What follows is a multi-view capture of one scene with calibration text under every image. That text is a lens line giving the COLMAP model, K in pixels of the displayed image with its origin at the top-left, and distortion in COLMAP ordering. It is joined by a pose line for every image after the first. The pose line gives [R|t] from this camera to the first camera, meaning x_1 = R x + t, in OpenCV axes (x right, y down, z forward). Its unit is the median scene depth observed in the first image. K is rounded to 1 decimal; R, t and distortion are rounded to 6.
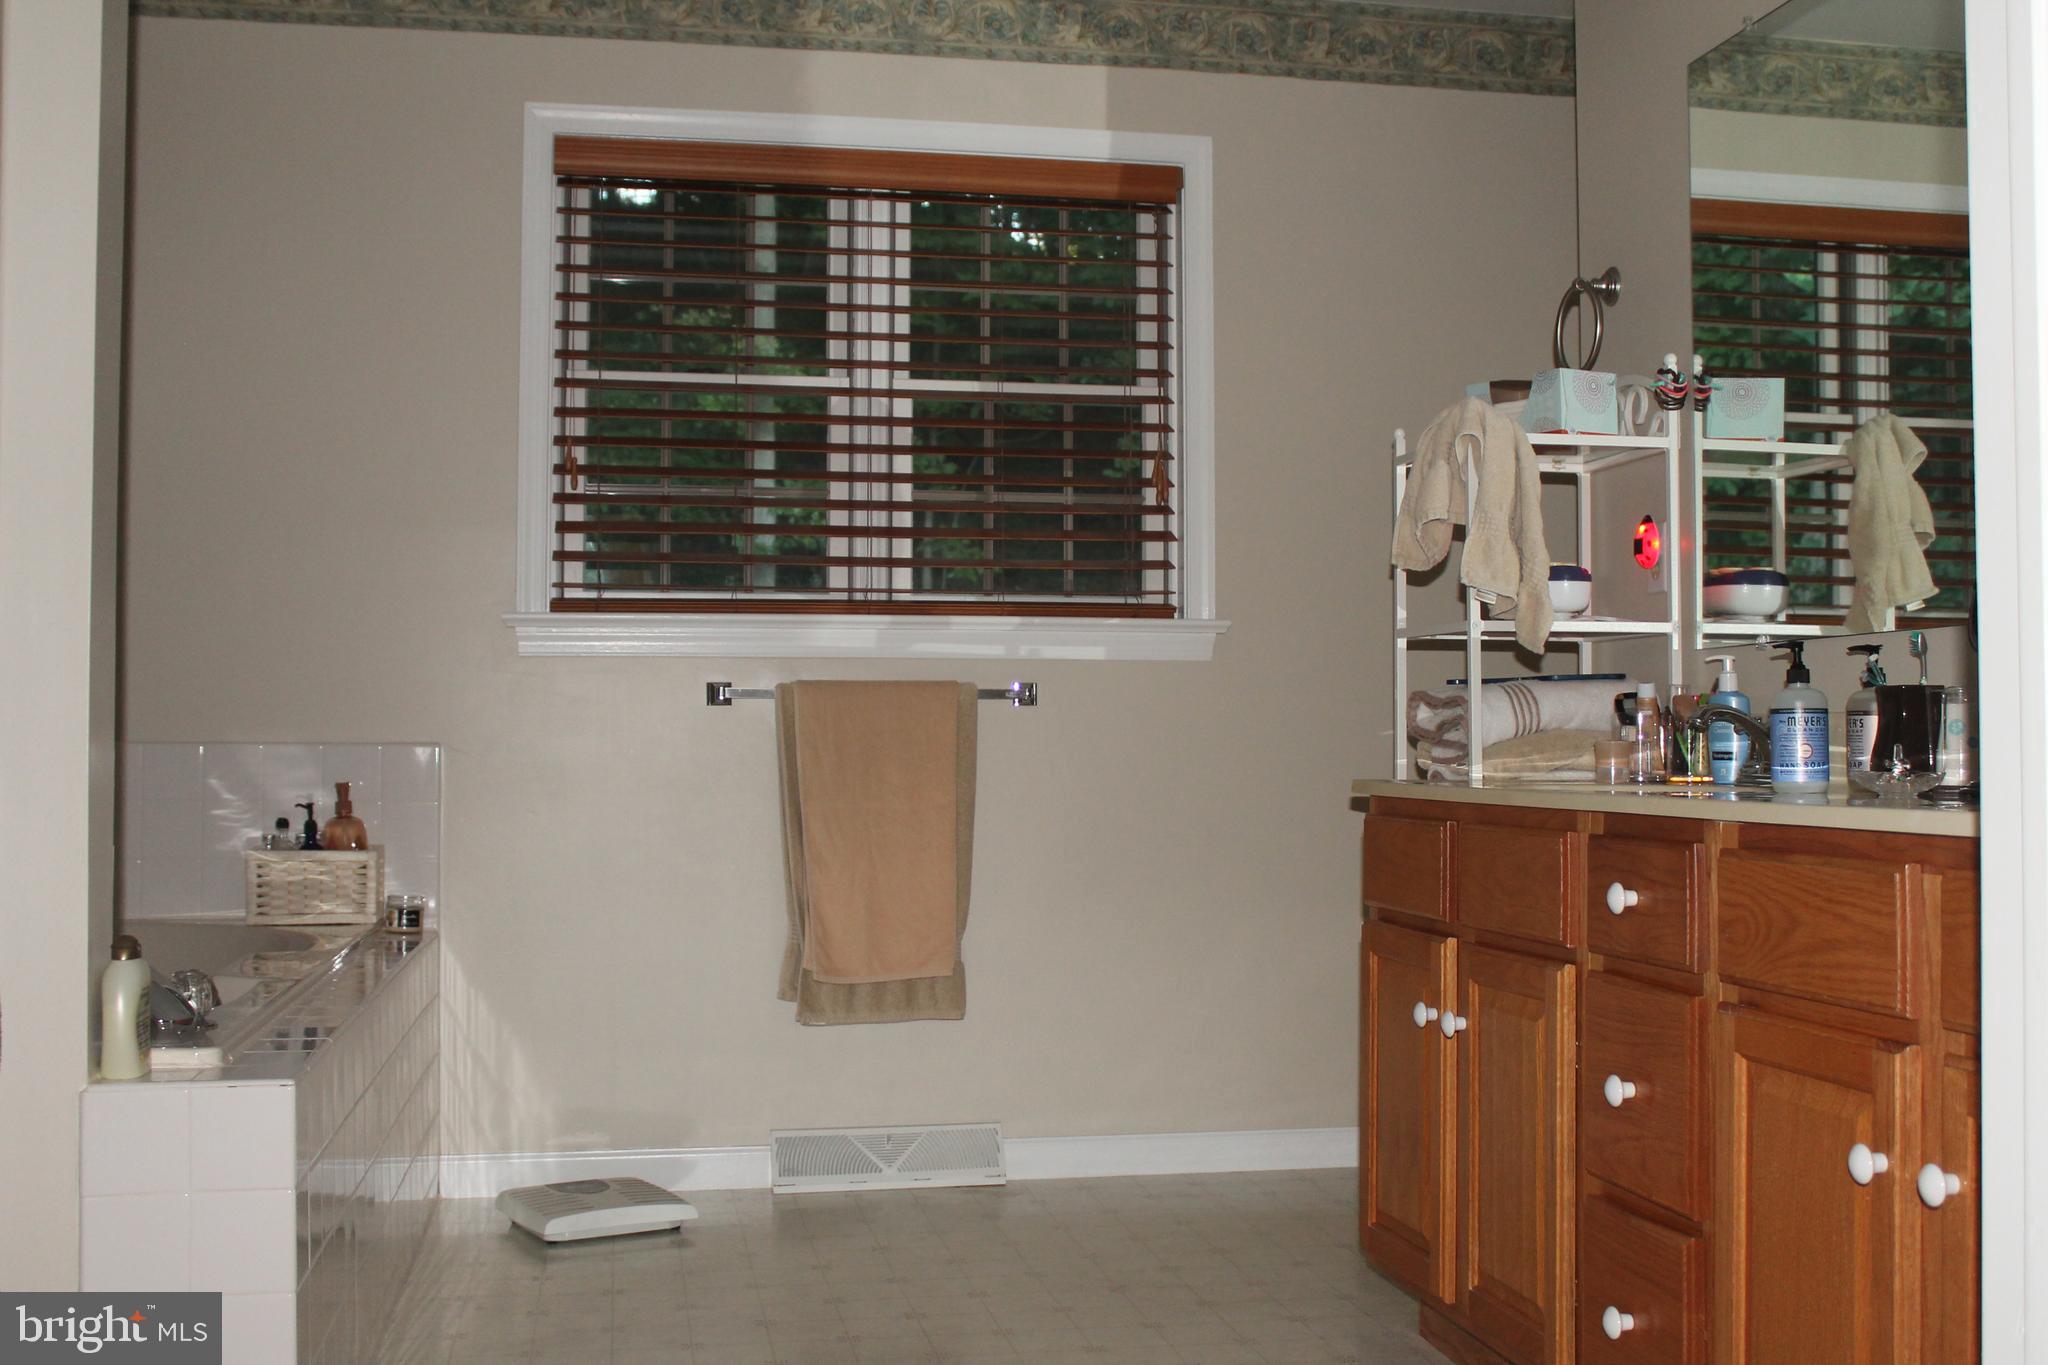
lens RADIAL K [[2286.4, 0, 1024.0], [0, 2286.4, 682.5], [0, 0, 1]] dist [-0.073918, -0.000332]
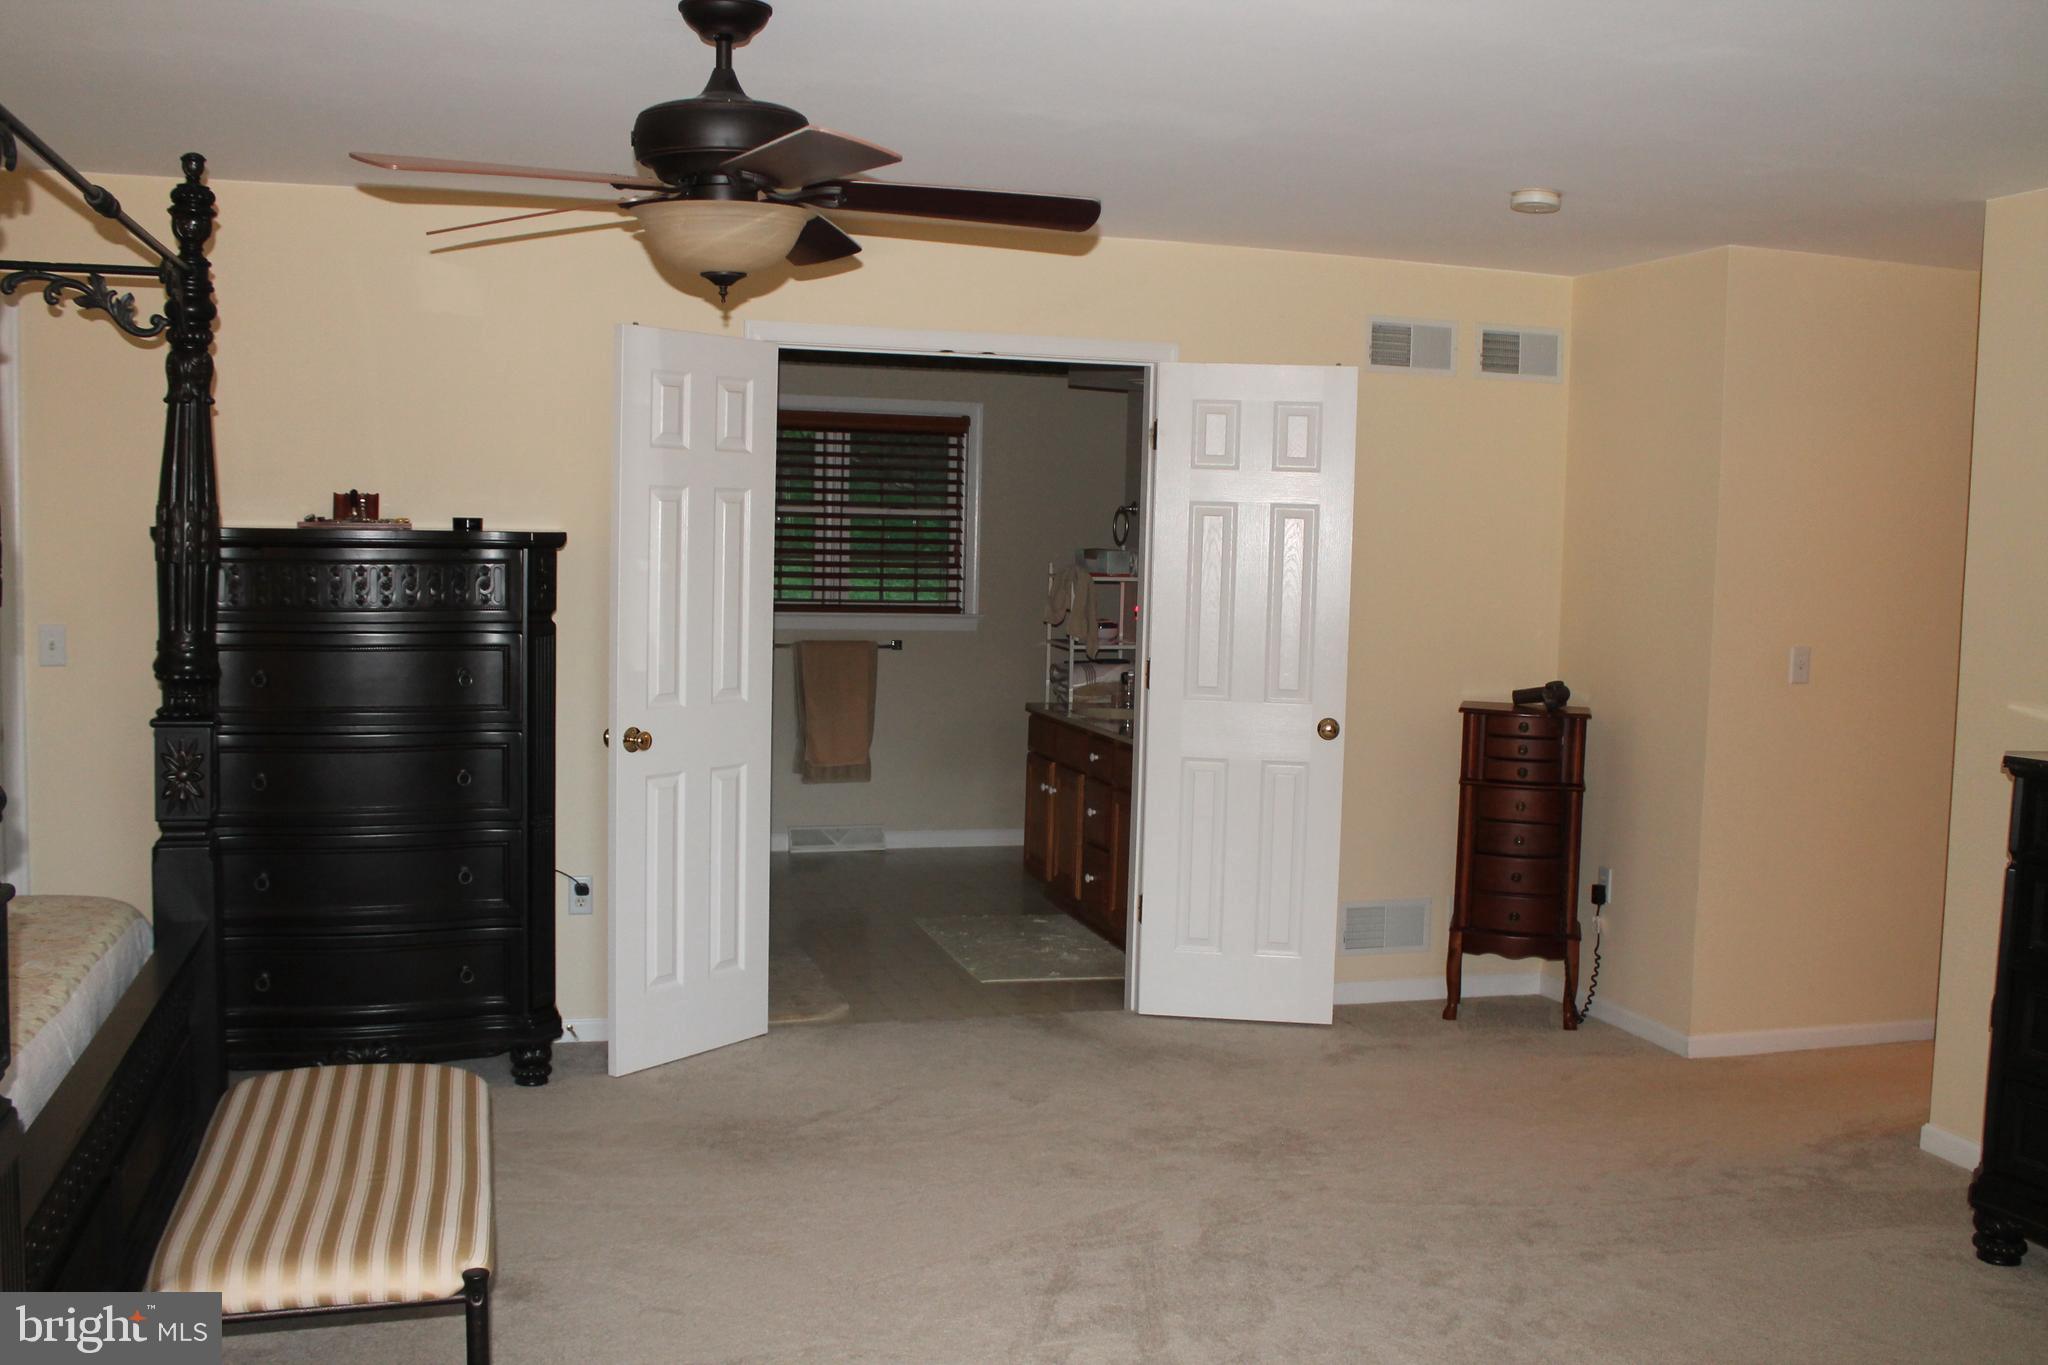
lens RADIAL K [[1960.2, 0, 1020.7], [0, 1960.2, 690.9], [0, 0, 1]] dist [-0.148078, 0.154788]
pose [[0.993984, 0.015469, 0.108426, -0.093210], [-0.027550, 0.993458, 0.110824, -0.179879], [-0.106002, -0.113144, 0.987908, -1.038558]]
